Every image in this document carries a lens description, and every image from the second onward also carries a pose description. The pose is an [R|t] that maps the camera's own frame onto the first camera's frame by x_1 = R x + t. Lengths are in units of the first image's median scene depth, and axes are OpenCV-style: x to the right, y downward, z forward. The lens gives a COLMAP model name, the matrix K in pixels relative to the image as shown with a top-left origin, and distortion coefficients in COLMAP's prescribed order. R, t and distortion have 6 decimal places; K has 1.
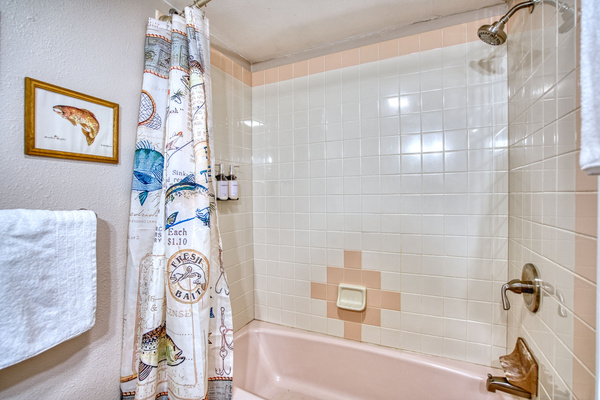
lens RADIAL K [[278.5, 0, 297.9], [0, 278.5, 197.6], [0, 0, 1]] dist [-0.021130, 0.000387]
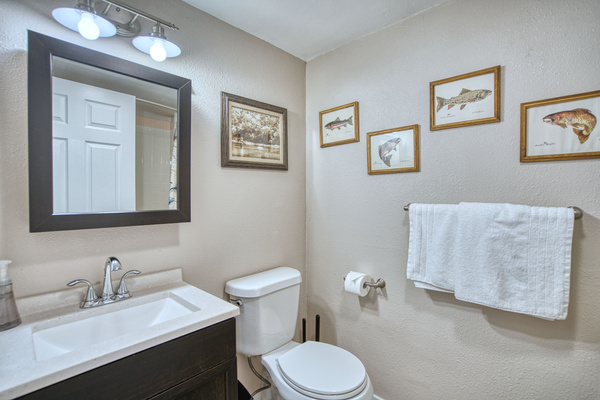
lens RADIAL K [[278.5, 0, 299.7], [0, 278.5, 197.5], [0, 0, 1]] dist [-0.021130, 0.000387]
pose [[-0.317685, 0.014699, -0.948082, 0.593484], [-0.007842, 0.999805, 0.018129, -0.004073], [0.948164, 0.013194, -0.317508, 0.407136]]
